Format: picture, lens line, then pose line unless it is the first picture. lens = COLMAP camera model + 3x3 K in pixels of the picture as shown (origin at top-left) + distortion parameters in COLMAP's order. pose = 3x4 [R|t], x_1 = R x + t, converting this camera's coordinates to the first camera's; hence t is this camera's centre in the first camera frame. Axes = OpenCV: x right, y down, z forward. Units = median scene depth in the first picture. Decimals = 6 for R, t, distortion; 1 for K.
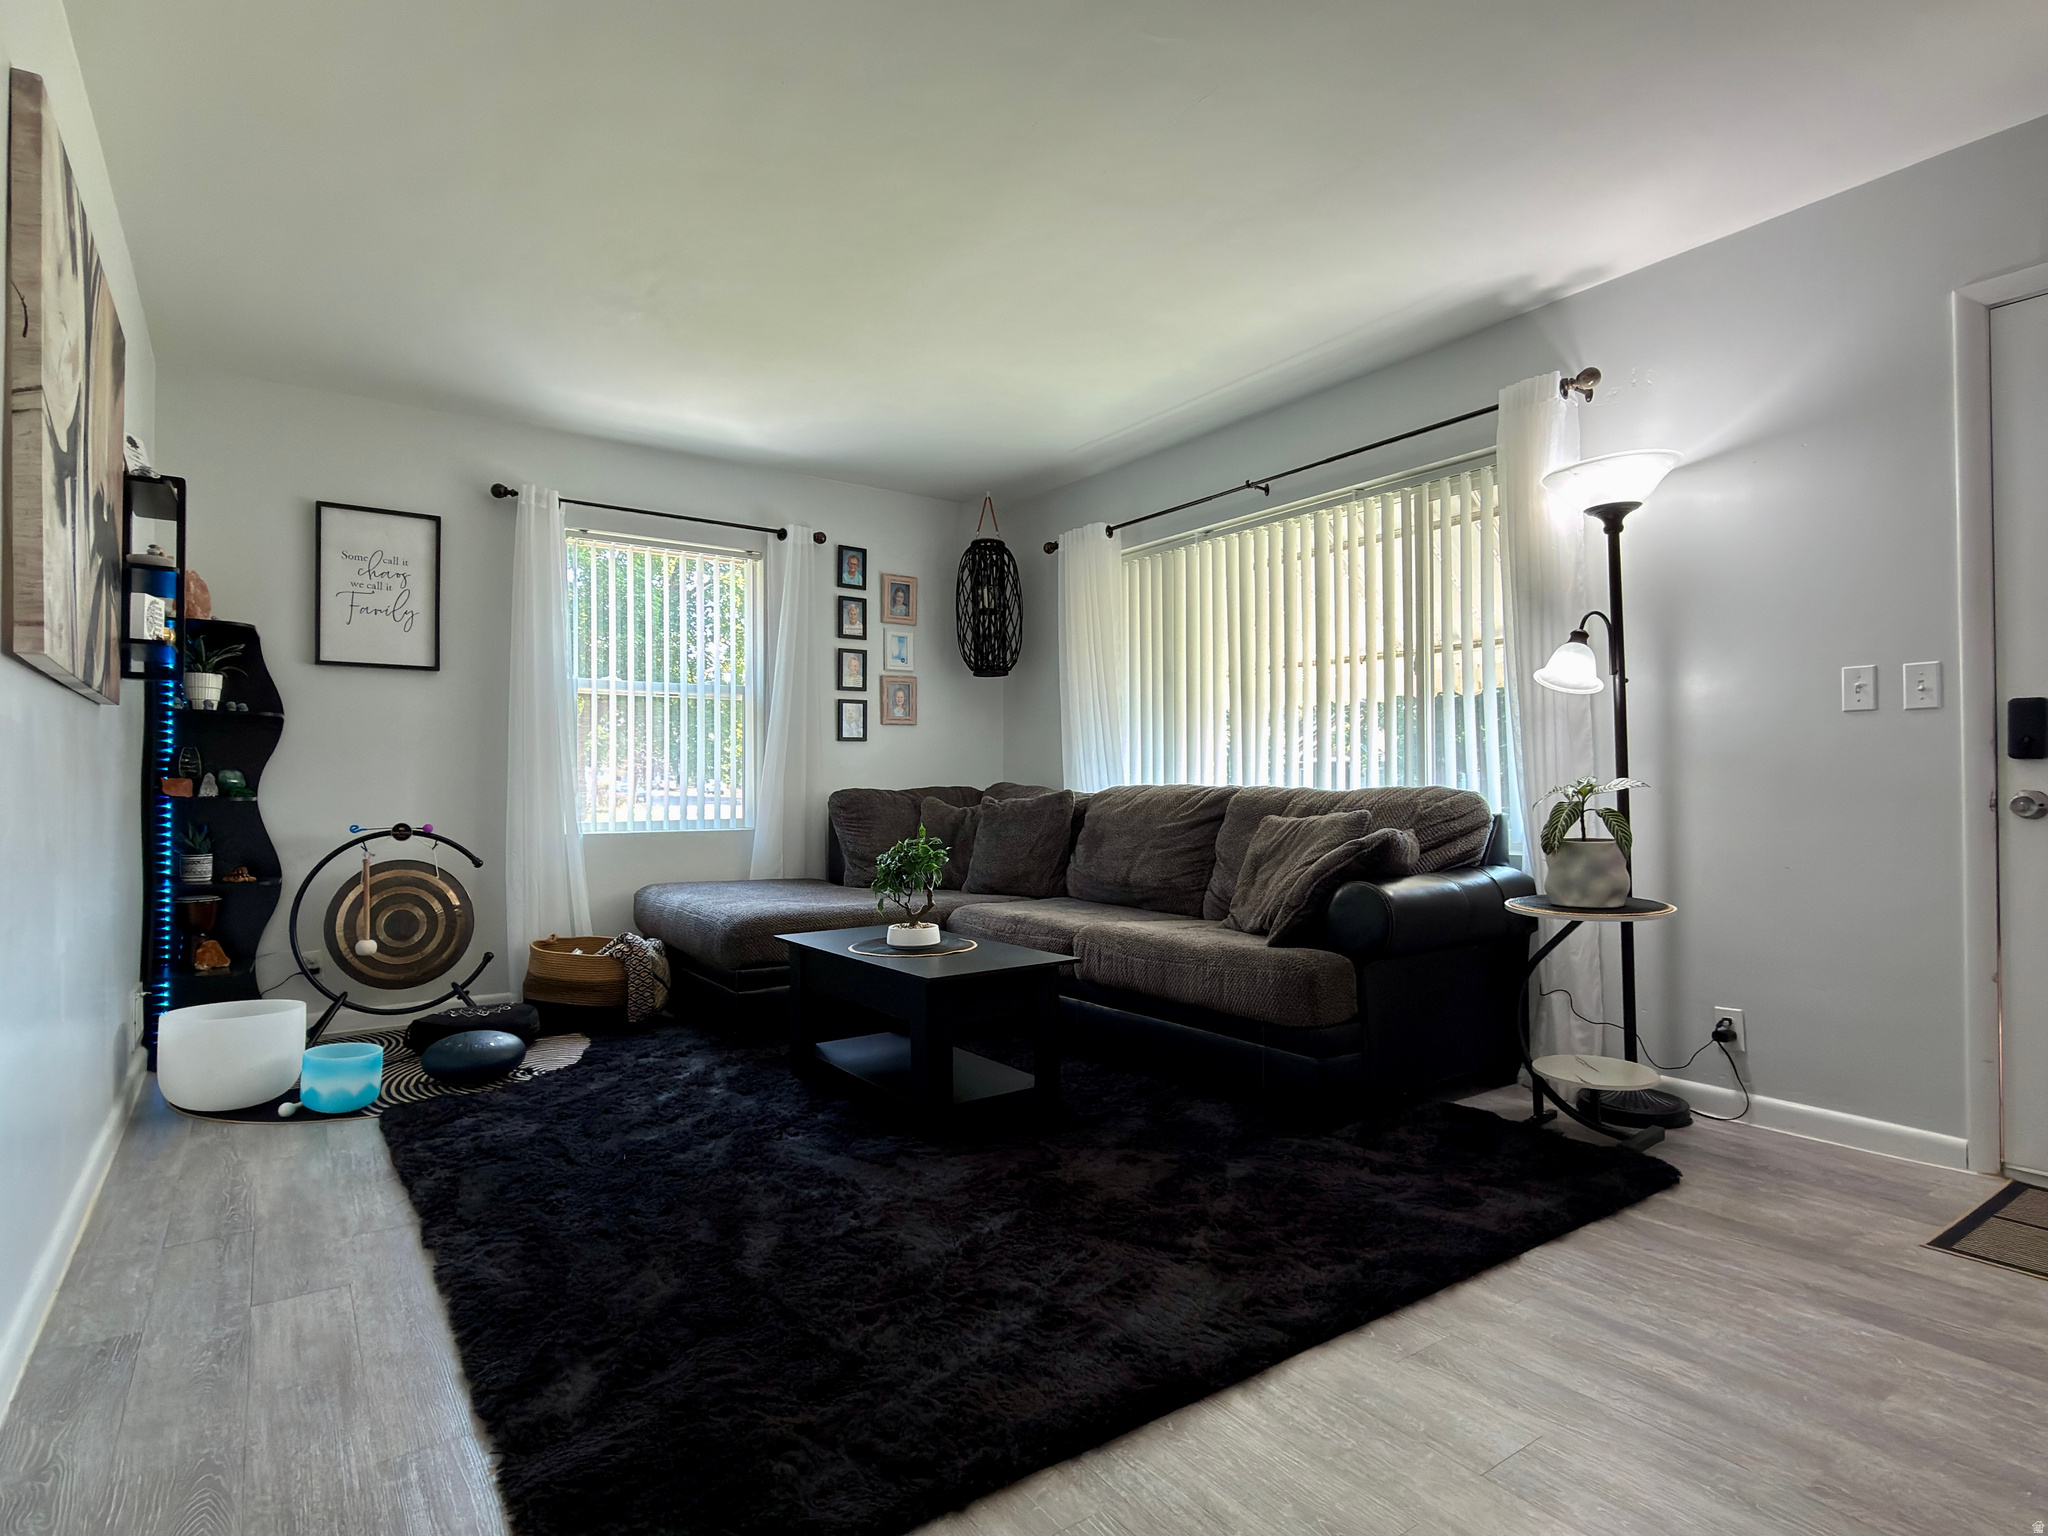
lens RADIAL K [[1073.2, 0, 1023.8], [0, 1073.2, 773.4], [0, 0, 1]] dist [-0.000818, -0.001023]
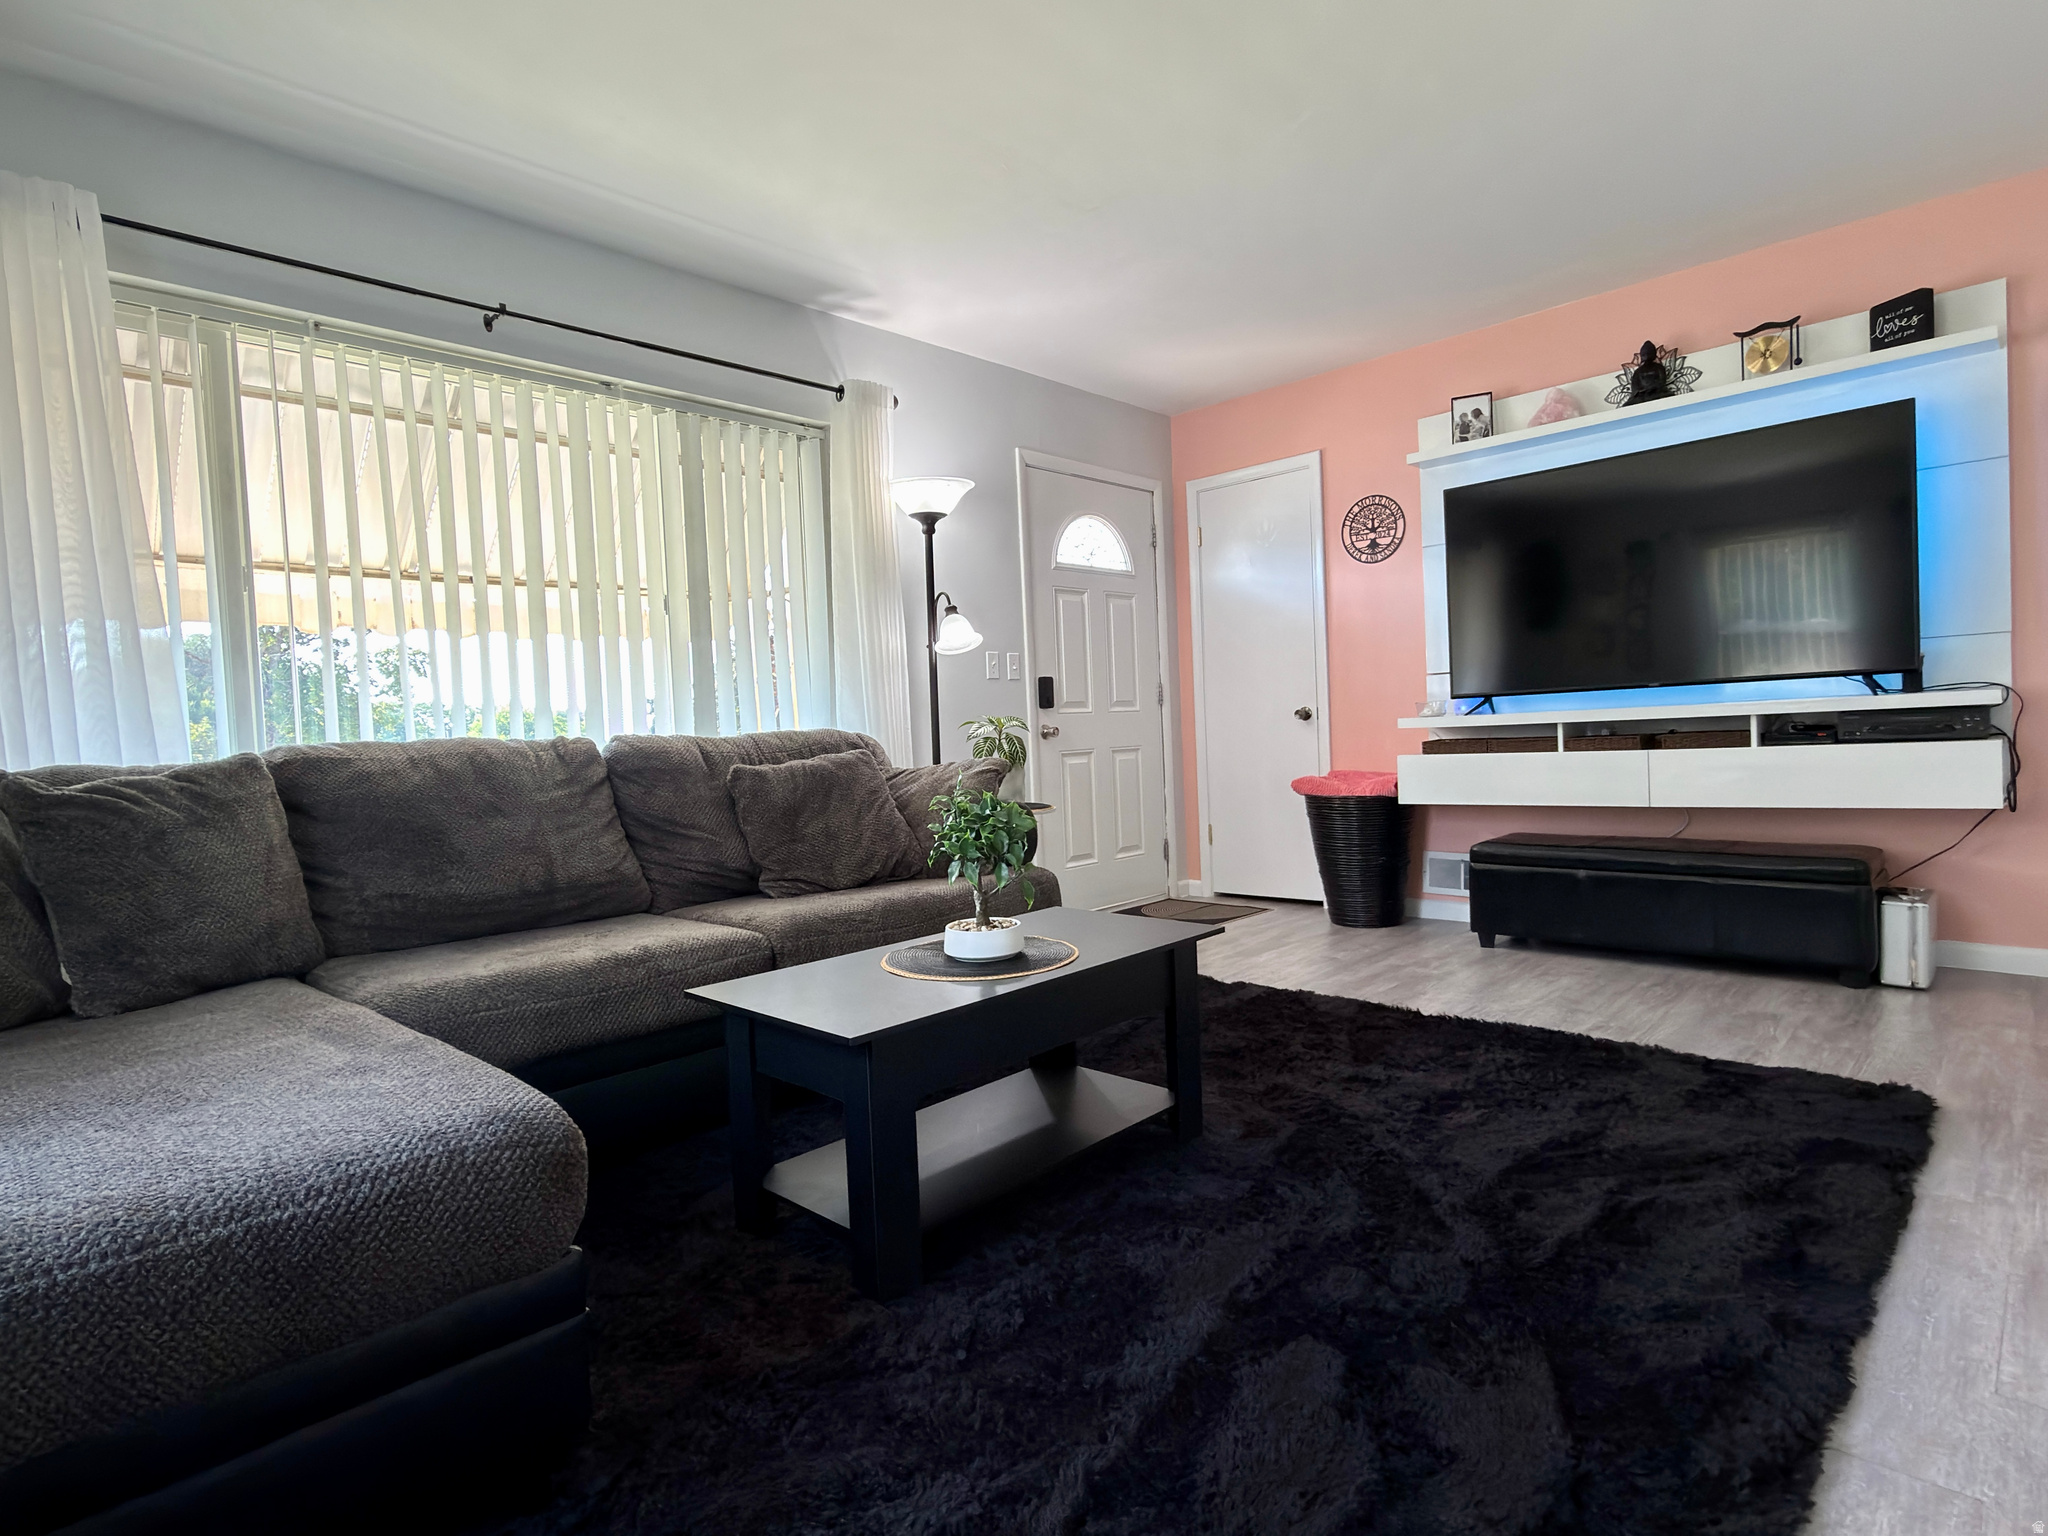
lens RADIAL K [[1073.2, 0, 1023.8], [0, 1073.2, 773.4], [0, 0, 1]] dist [-0.000818, -0.001023]
pose [[-0.182464, -0.024586, 0.982905, -0.497639], [0.033305, 0.998959, 0.031171, 0.020885], [-0.982648, 0.038424, -0.181455, 0.727359]]
